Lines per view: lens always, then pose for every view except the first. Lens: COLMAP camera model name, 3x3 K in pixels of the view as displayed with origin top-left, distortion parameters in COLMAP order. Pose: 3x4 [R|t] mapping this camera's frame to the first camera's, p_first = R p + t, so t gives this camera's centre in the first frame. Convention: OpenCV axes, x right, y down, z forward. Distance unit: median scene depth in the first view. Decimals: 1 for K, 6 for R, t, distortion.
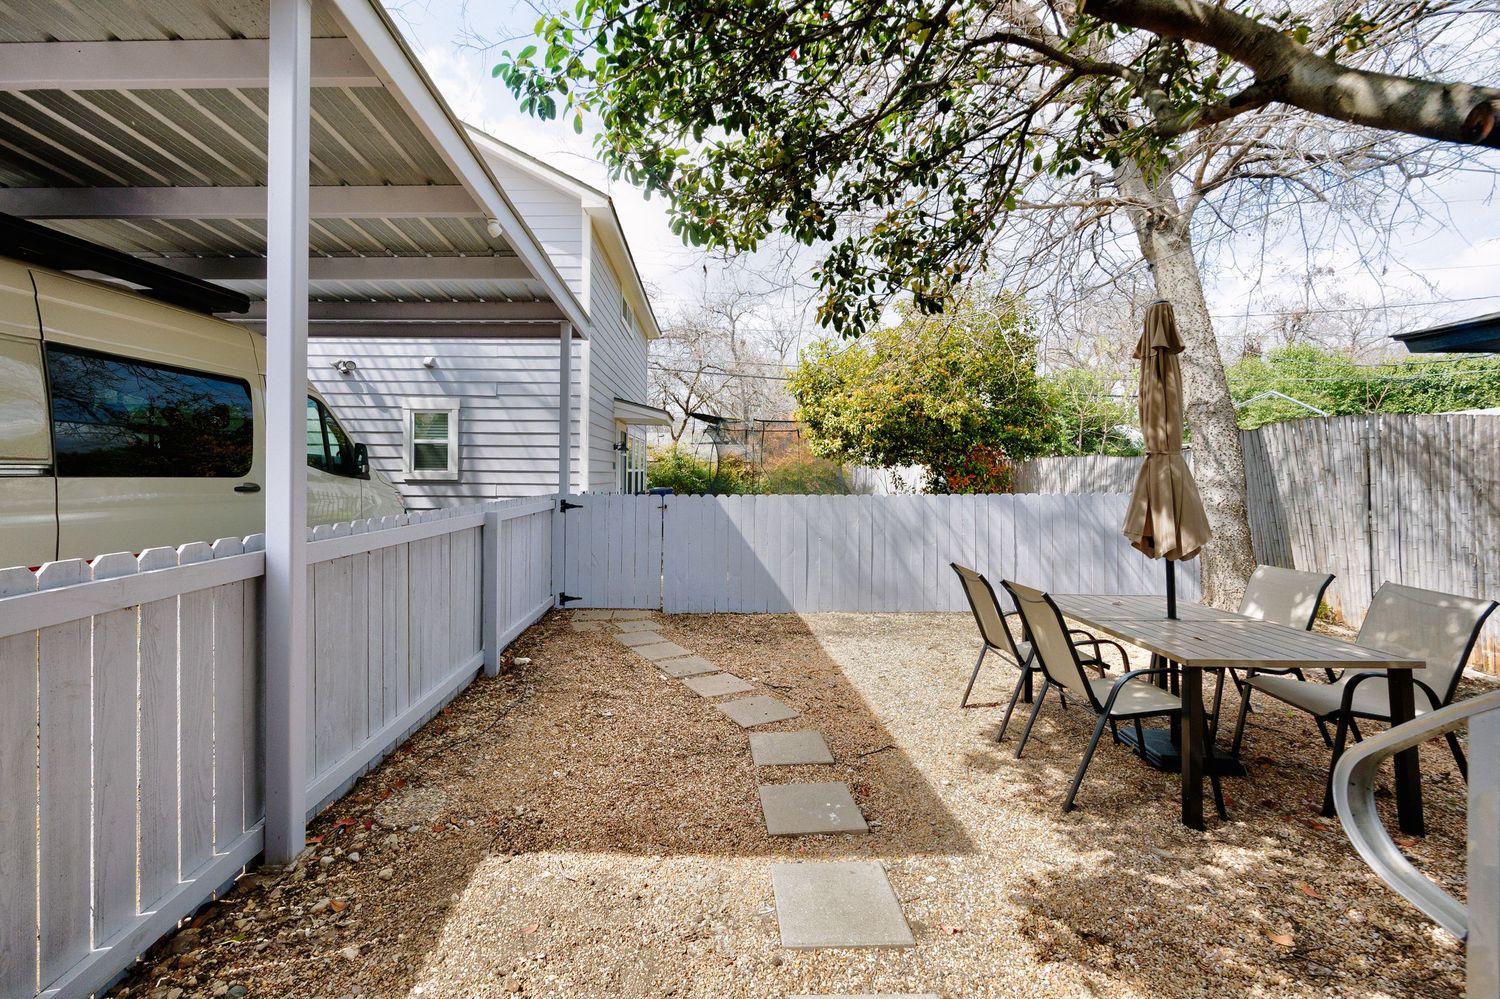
lens RADIAL K [[630.8, 0, 701.5], [0, 630.8, 471.6], [0, 0, 1]] dist [-0.000113, 0.000092]
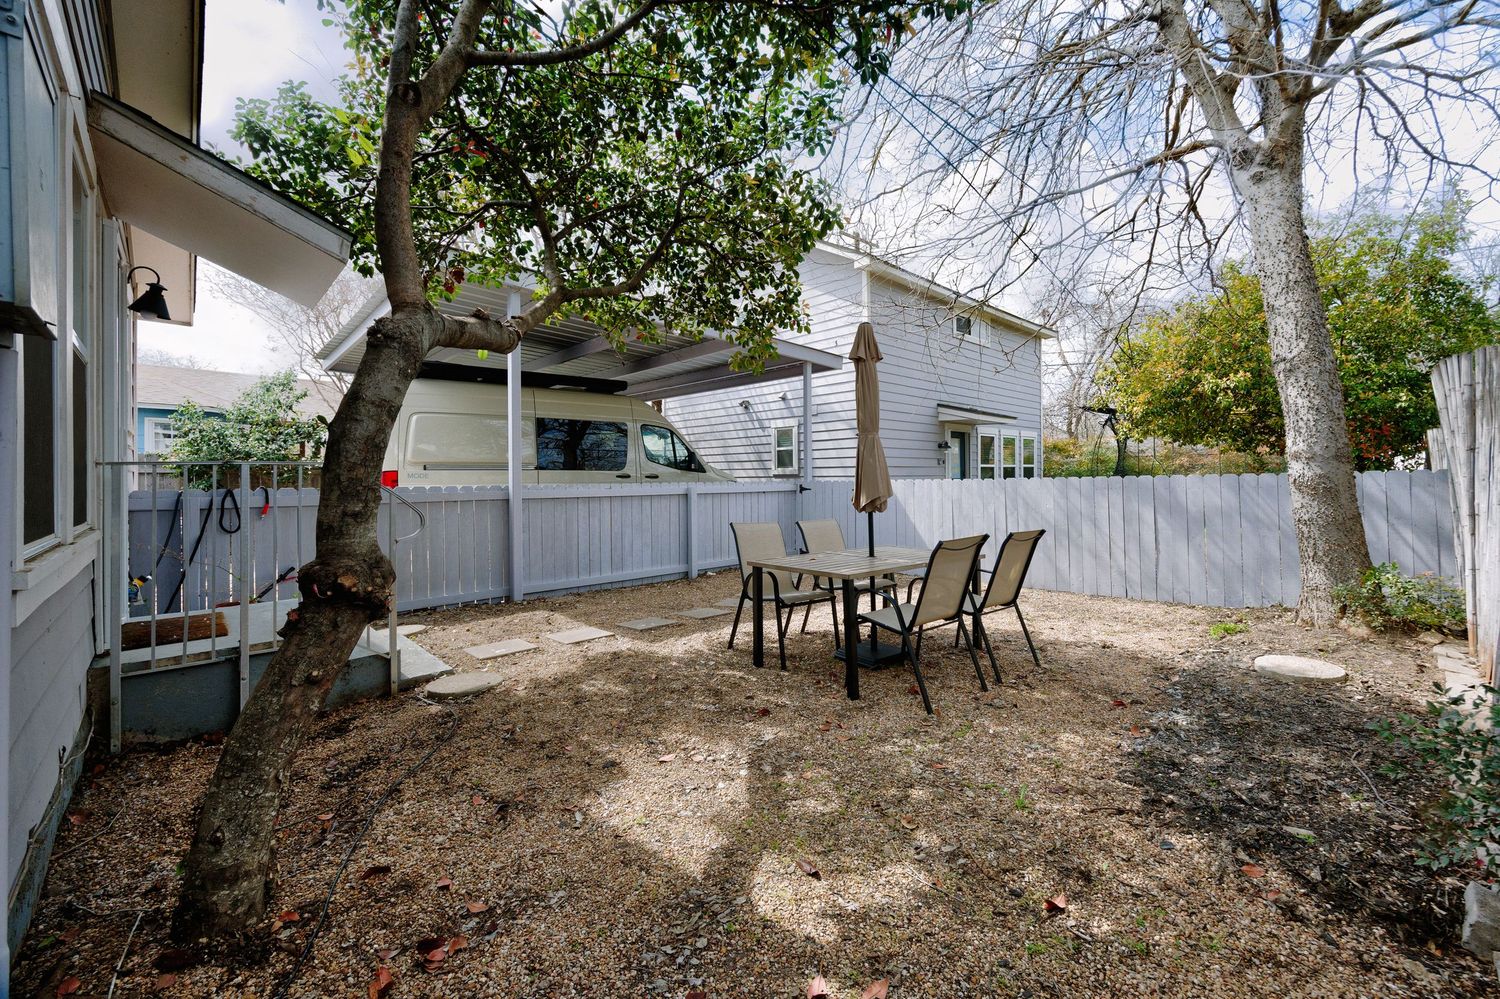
lens RADIAL K [[595.0, 0, 752.1], [0, 595.0, 474.7], [0, 0, 1]] dist [-0.001064, -0.000450]
pose [[0.695217, -0.016506, -0.718610, 1.088497], [0.016170, 0.999842, -0.007323, 0.046877], [0.718618, -0.006529, 0.695375, -0.062073]]
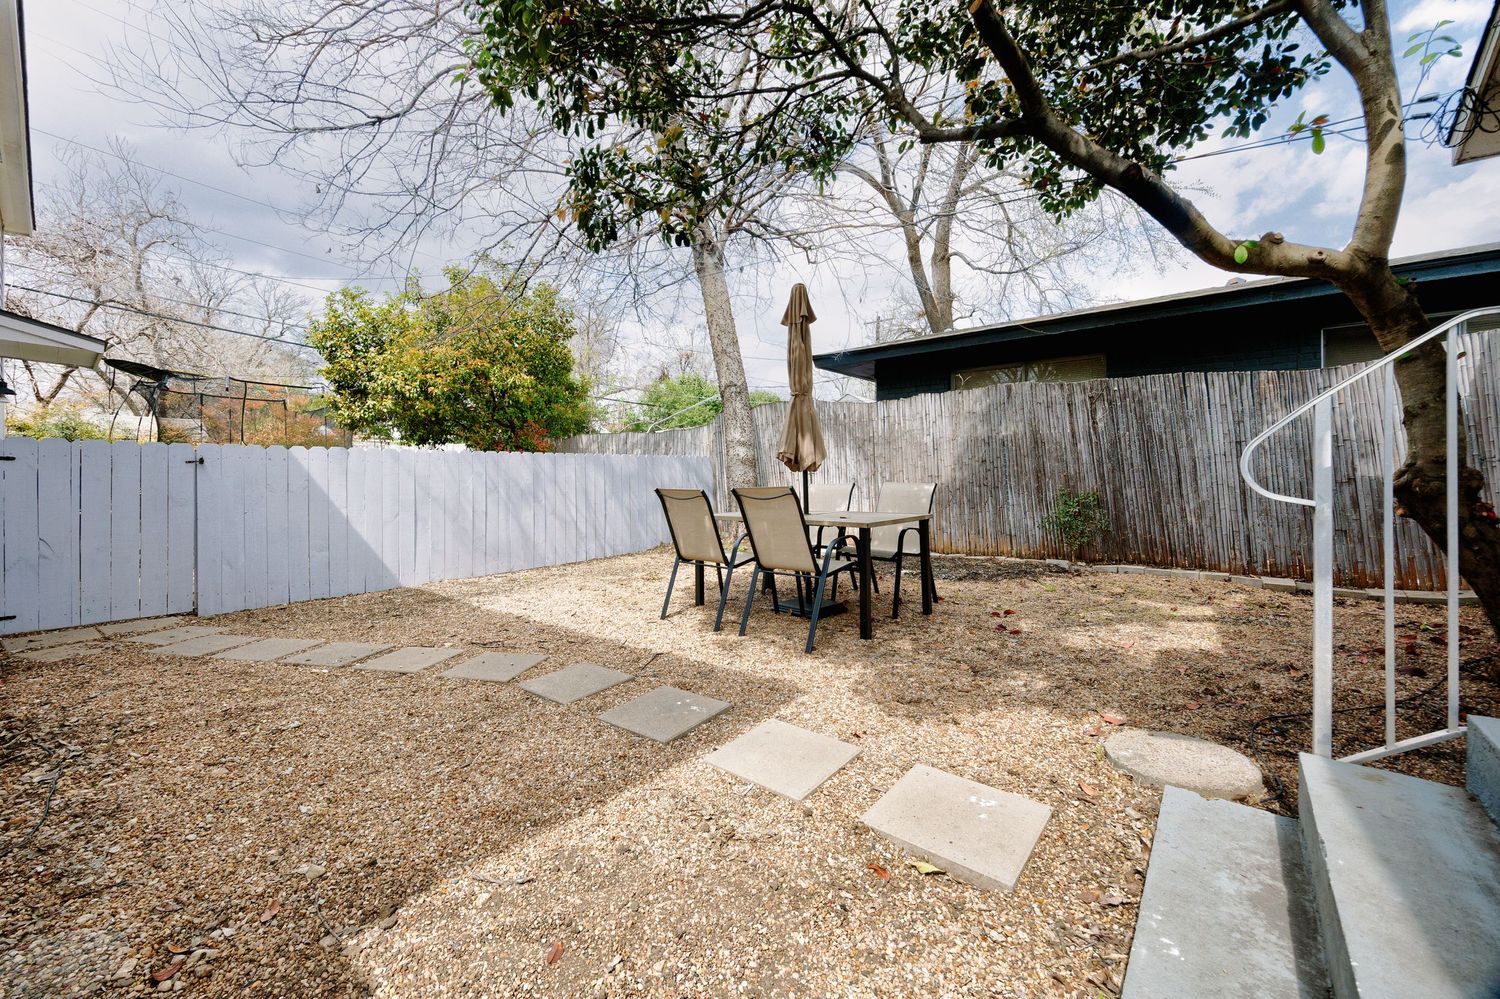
lens RADIAL K [[595.0, 0, 752.1], [0, 595.0, 474.7], [0, 0, 1]] dist [-0.001064, -0.000450]
pose [[0.634226, -0.013626, 0.773027, -0.283533], [0.003978, 0.999889, 0.014360, 0.103974], [-0.773137, -0.006032, 0.634210, 0.212773]]
